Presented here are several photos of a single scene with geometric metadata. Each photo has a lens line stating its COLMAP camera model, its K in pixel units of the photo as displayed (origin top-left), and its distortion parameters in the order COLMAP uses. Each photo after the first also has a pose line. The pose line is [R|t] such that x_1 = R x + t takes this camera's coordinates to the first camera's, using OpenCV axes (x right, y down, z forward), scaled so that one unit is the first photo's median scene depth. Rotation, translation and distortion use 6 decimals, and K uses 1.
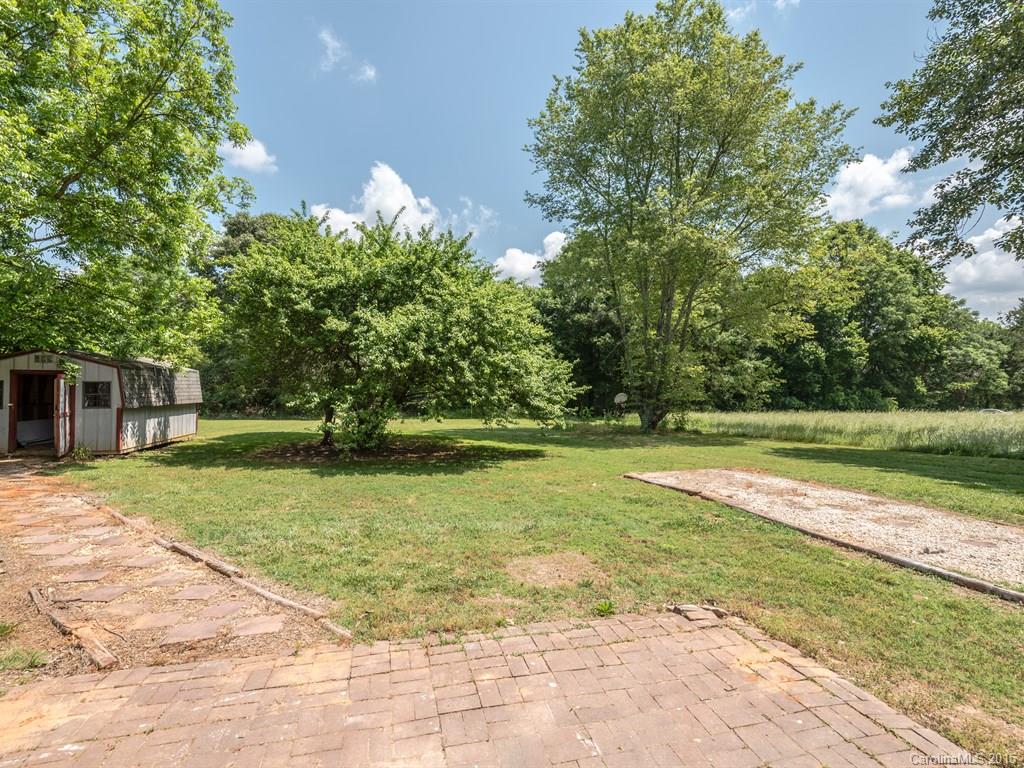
lens RADIAL K [[490.8, 0, 509.2], [0, 490.8, 379.0], [0, 0, 1]] dist [0.007905, -0.000607]
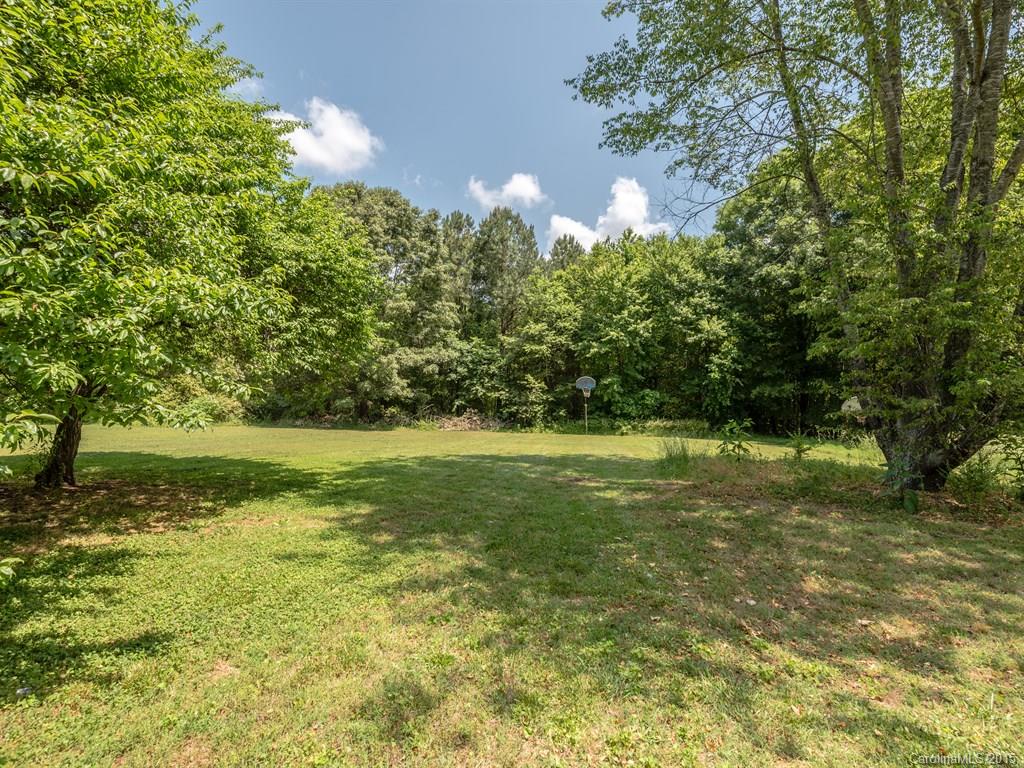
lens RADIAL K [[490.8, 0, 509.2], [0, 490.8, 379.0], [0, 0, 1]] dist [0.007905, -0.000607]
pose [[0.912325, -0.014758, -0.409200, 0.104474], [0.004958, 0.999675, -0.024999, 0.021663], [0.409436, 0.020778, 0.912102, 0.354161]]
